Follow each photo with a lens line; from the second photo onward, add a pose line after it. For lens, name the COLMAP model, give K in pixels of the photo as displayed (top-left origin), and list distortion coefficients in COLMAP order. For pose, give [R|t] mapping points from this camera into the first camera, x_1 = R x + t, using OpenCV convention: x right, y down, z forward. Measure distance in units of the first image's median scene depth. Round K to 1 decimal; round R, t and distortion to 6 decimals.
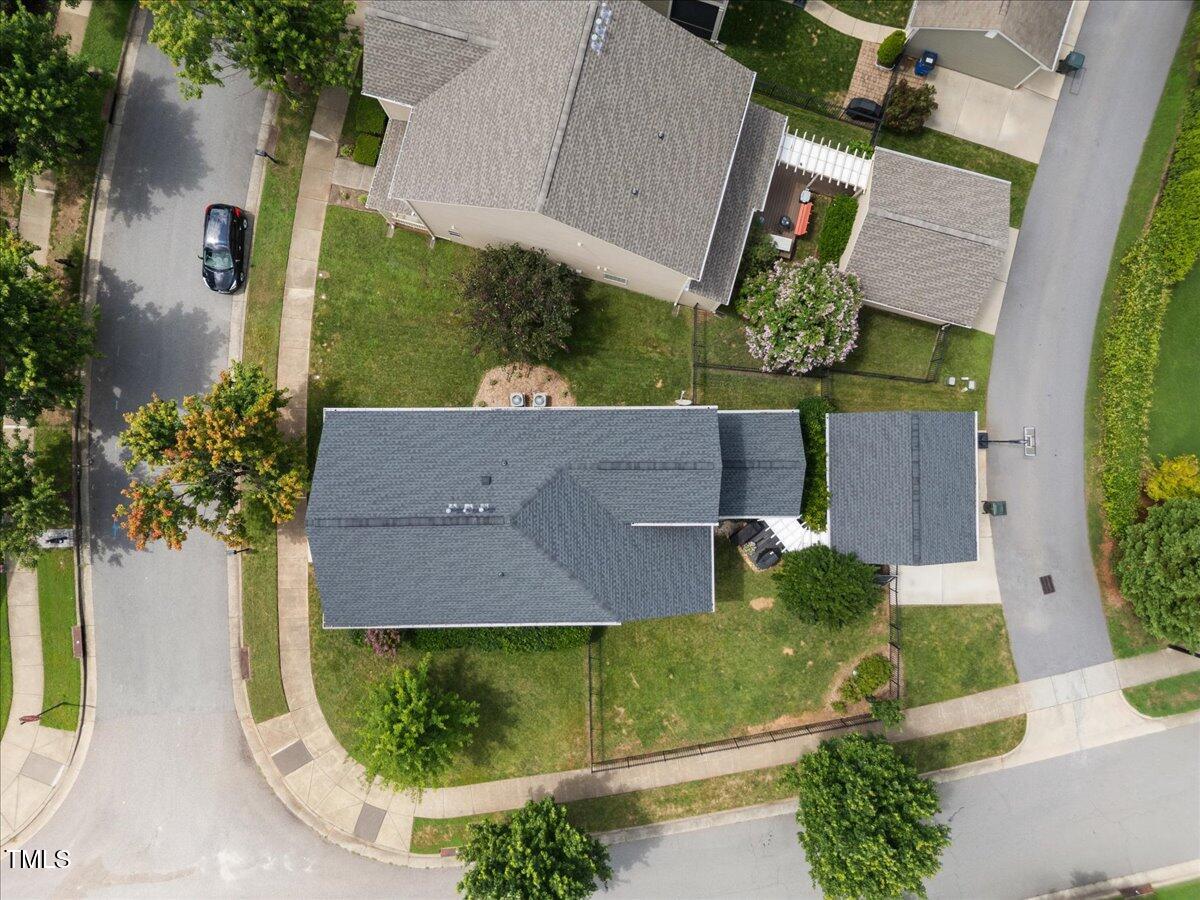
lens RADIAL K [[815.1, 0, 598.9], [0, 815.1, 452.9], [0, 0, 1]] dist [0.042394, -0.027778]
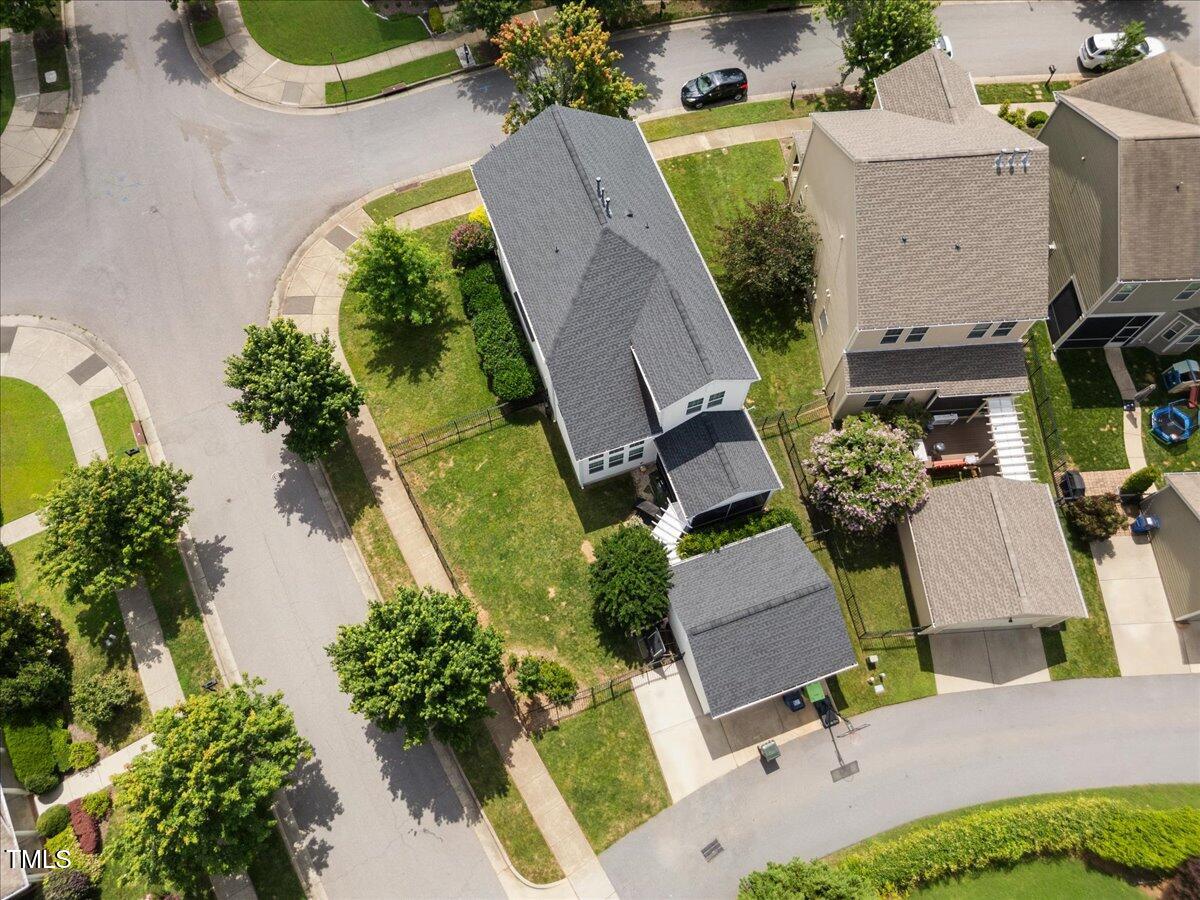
lens RADIAL K [[815.1, 0, 598.7], [0, 815.1, 460.5], [0, 0, 1]] dist [0.042394, -0.027778]
pose [[0.326182, 0.869385, -0.371180, 0.474489], [-0.945294, 0.302005, -0.123335, 0.260396], [0.004872, 0.391104, 0.920334, 0.028555]]
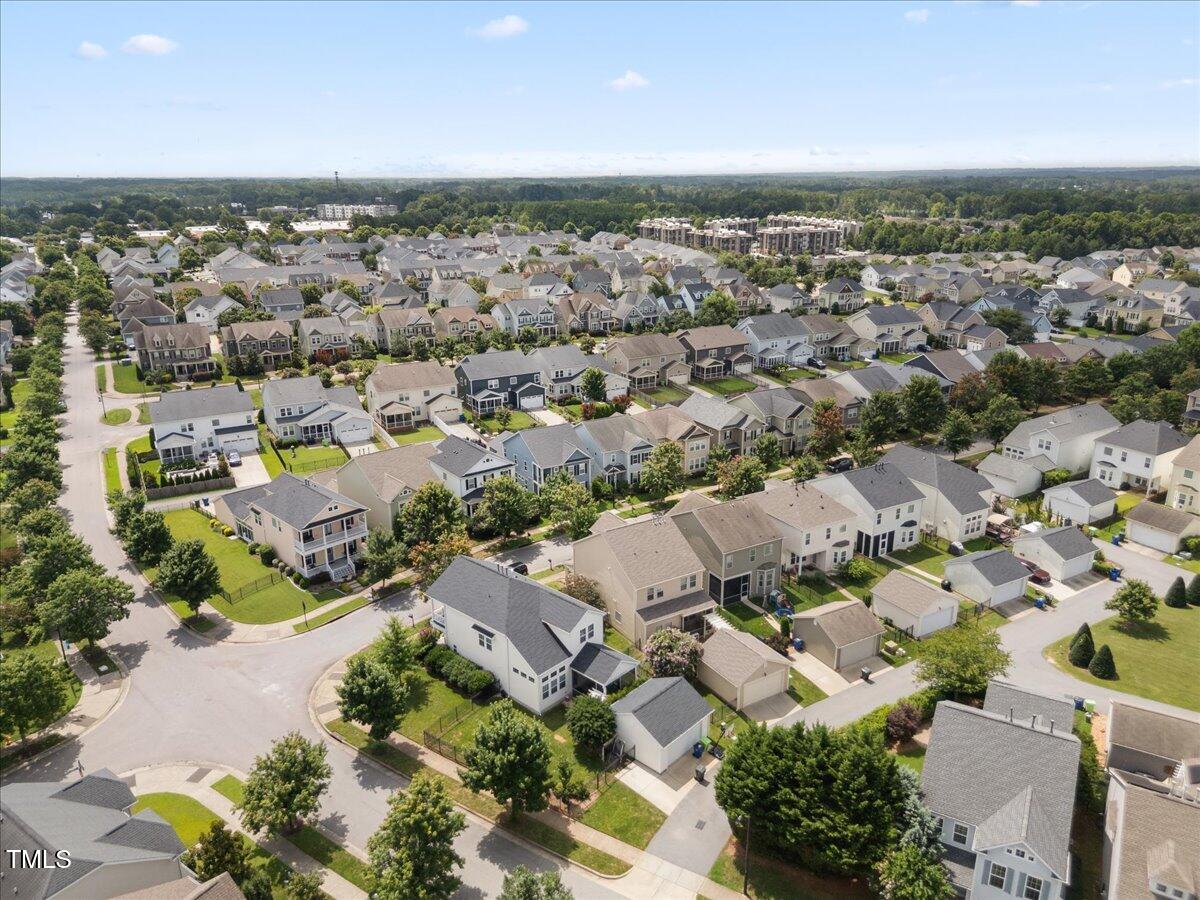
lens RADIAL K [[815.1, 0, 603.6], [0, 815.1, 450.0], [0, 0, 1]] dist [0.042394, -0.027778]
pose [[0.729632, 0.208918, -0.651145, 1.269967], [-0.683750, 0.238289, -0.689713, 1.173735], [0.011067, 0.948458, 0.316711, -0.134227]]
